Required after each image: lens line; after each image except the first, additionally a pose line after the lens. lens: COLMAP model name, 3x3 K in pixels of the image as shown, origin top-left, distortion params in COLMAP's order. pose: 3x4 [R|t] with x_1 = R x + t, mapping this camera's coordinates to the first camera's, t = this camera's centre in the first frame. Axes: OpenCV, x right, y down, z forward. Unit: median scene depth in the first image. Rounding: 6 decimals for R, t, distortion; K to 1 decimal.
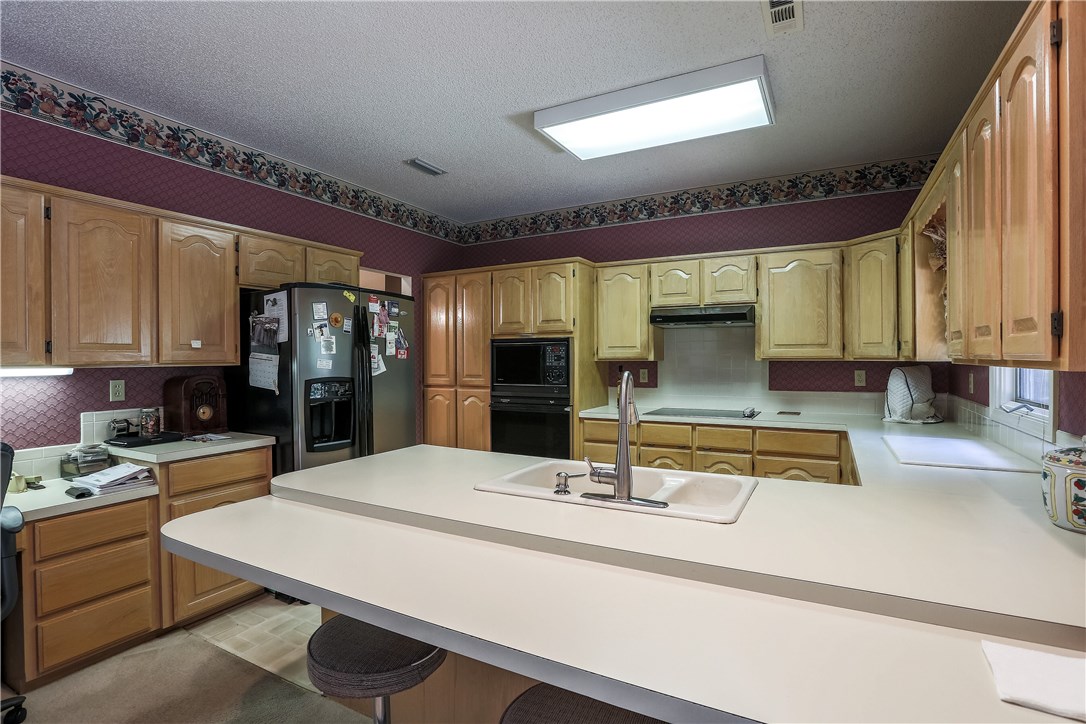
lens RADIAL K [[532.9, 0, 545.6], [0, 532.9, 361.5], [0, 0, 1]] dist [-0.036494, 0.004354]
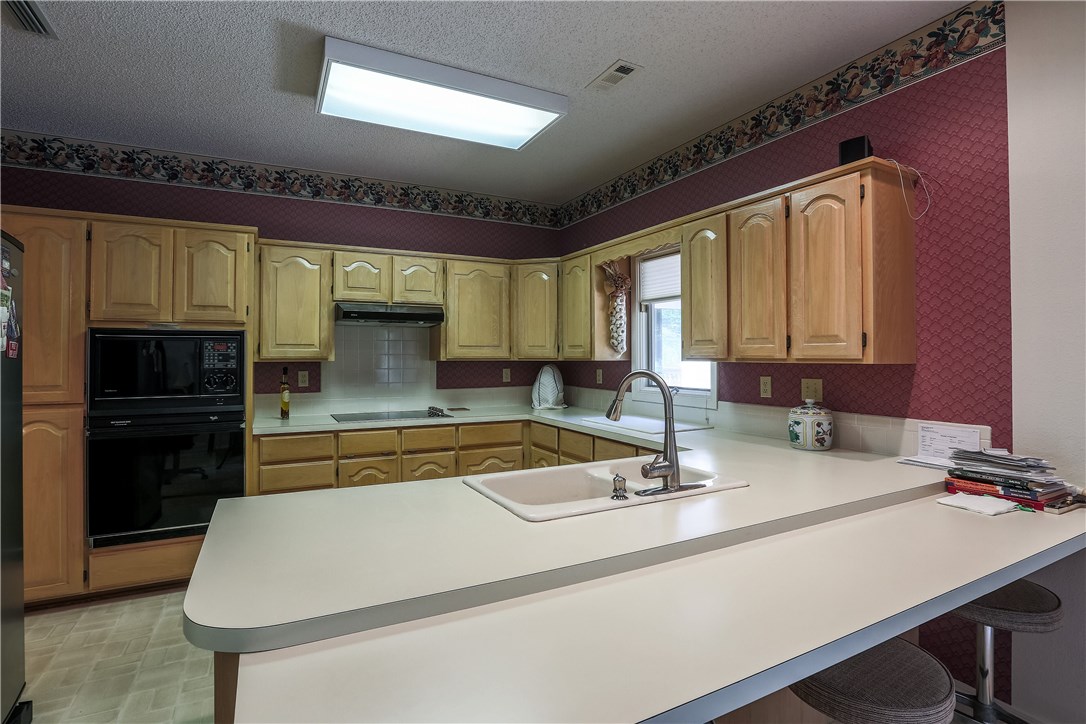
lens RADIAL K [[532.9, 0, 544.0], [0, 532.9, 351.3], [0, 0, 1]] dist [-0.036494, 0.004354]
pose [[0.567481, 0.012724, 0.823288, -0.337885], [0.005863, 0.999793, -0.019494, 0.001481], [-0.823366, 0.015889, 0.567289, 0.232180]]
